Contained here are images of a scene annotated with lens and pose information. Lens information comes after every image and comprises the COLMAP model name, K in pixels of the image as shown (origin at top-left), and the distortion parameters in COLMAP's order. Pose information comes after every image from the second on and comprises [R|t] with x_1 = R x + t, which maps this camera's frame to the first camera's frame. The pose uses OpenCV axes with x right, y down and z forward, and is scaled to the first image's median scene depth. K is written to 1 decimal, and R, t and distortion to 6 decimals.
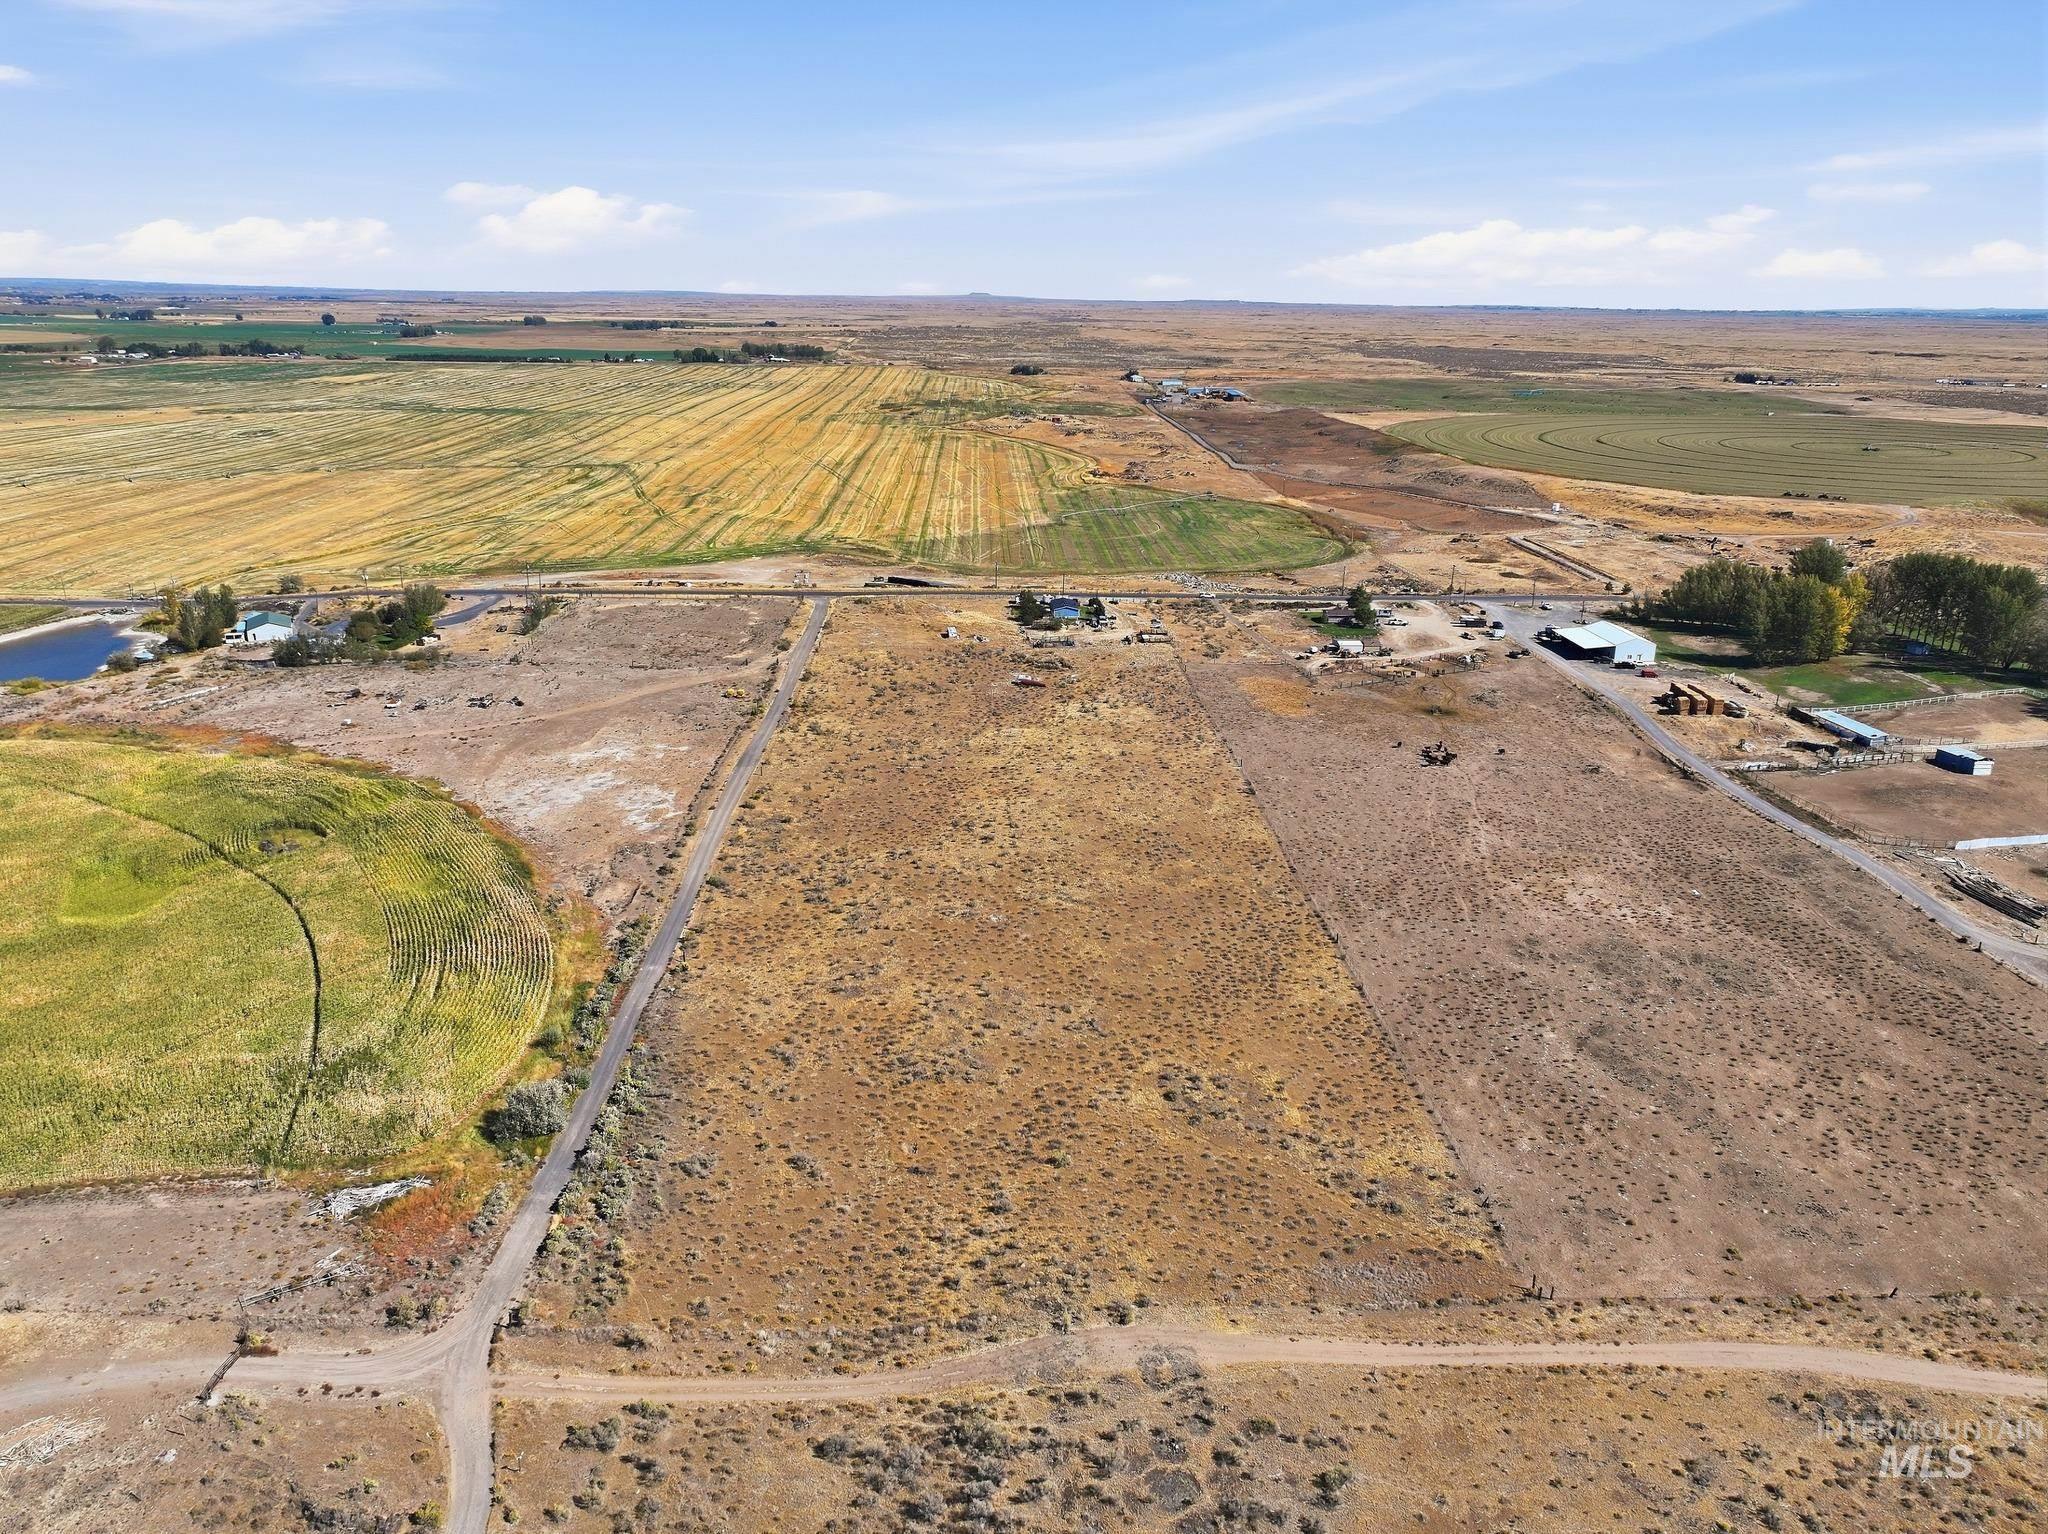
lens RADIAL K [[1434.4, 0, 1033.1], [0, 1434.4, 776.6], [0, 0, 1]] dist [0.002584, 0.007614]
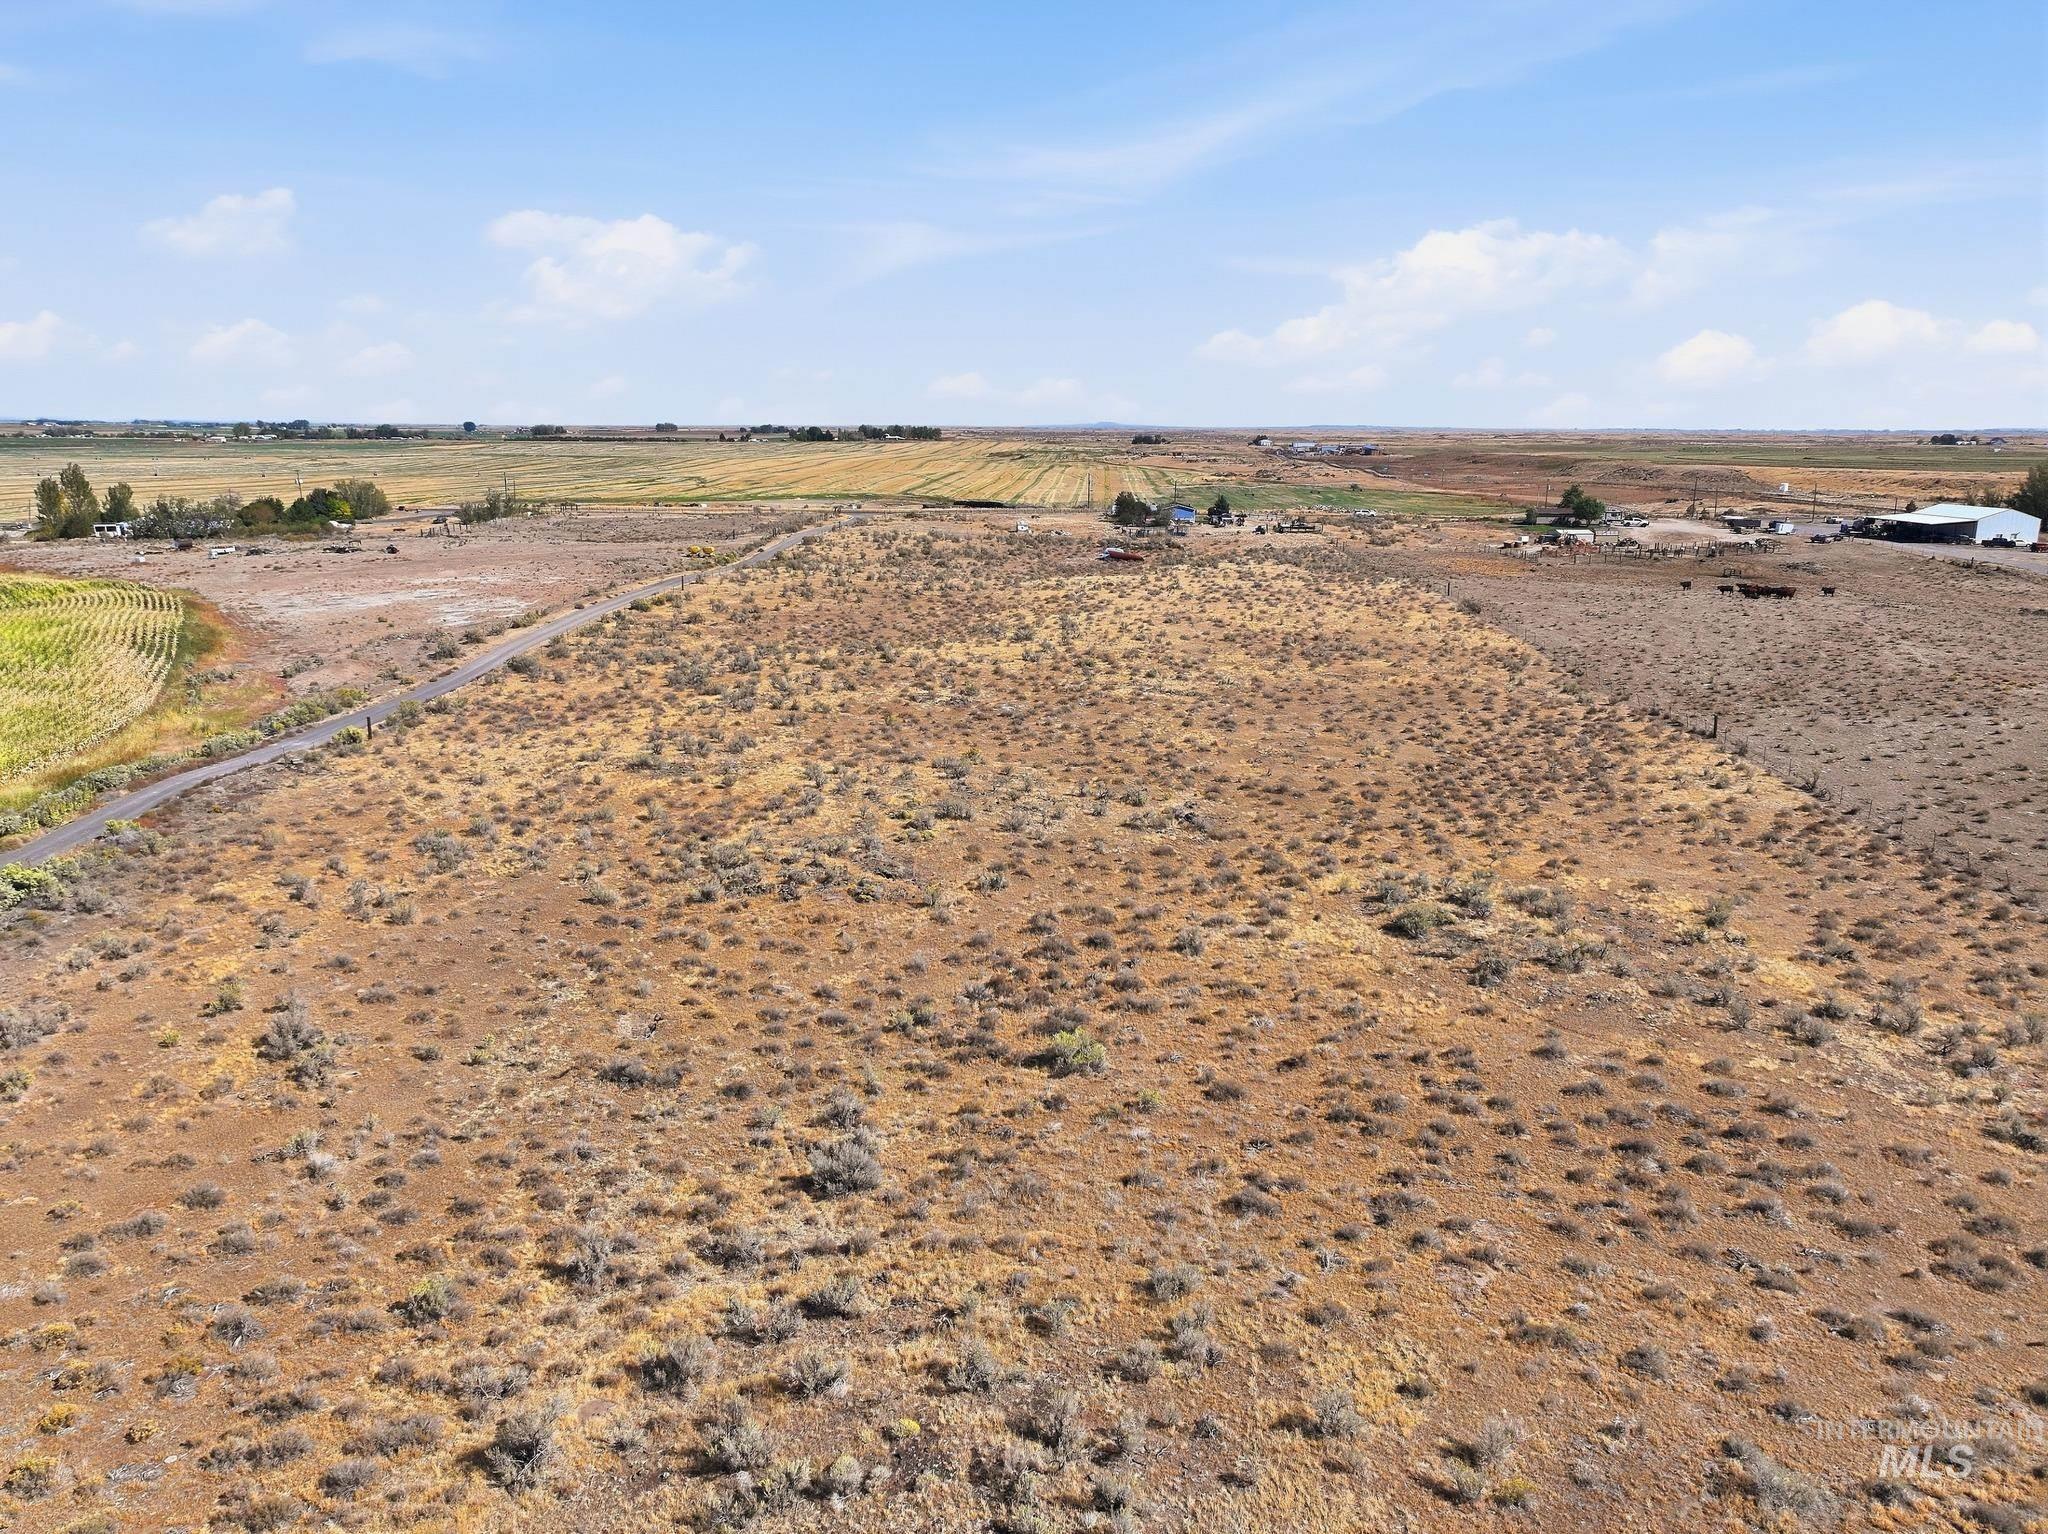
lens RADIAL K [[1434.4, 0, 1031.5], [0, 1434.4, 770.9], [0, 0, 1]] dist [0.002584, 0.007614]
pose [[0.996004, 0.008401, -0.088910, 0.027897], [-0.016355, 0.995886, -0.089125, 0.173851], [0.087796, 0.090223, 0.992044, 0.507535]]
